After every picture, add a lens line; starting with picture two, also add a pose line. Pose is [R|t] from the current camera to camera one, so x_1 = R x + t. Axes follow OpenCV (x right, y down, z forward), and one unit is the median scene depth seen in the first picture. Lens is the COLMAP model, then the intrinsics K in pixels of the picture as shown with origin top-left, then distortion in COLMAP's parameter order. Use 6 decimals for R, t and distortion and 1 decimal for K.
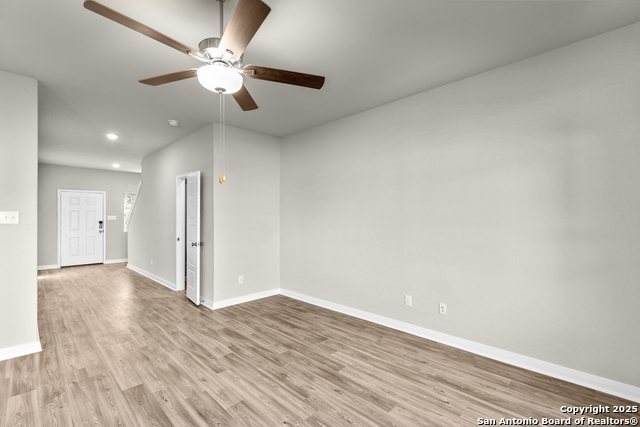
lens RADIAL K [[289.3, 0, 323.2], [0, 289.3, 215.7], [0, 0, 1]] dist [0.002240, 0.000278]
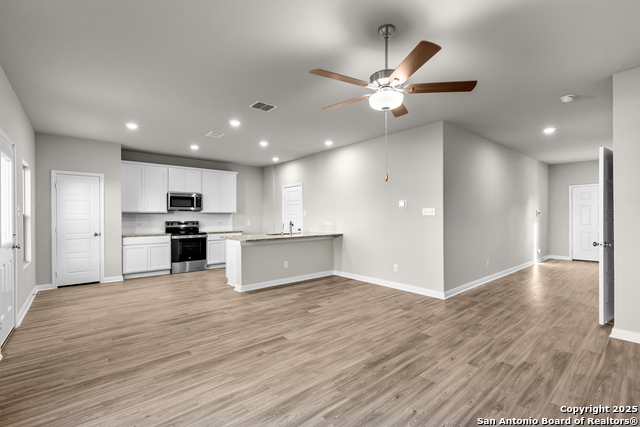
lens RADIAL K [[289.3, 0, 323.2], [0, 289.3, 215.7], [0, 0, 1]] dist [0.002240, 0.000278]
pose [[-0.091483, 0.003180, -0.995802, 0.579471], [0.009016, 0.999957, 0.002365, 0.019664], [0.995766, -0.008761, -0.091508, 0.505610]]
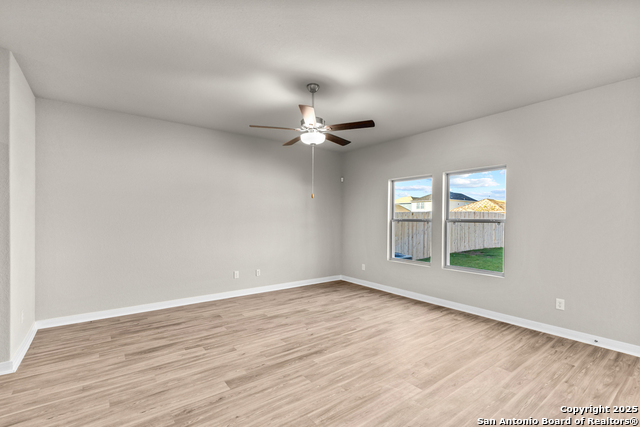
lens RADIAL K [[289.3, 0, 323.2], [0, 289.3, 215.7], [0, 0, 1]] dist [0.002240, 0.000278]
pose [[0.142994, 0.011439, 0.989658, -1.260324], [-0.009339, 0.999904, -0.010208, 0.006228], [-0.989680, -0.007782, 0.143087, 0.413418]]
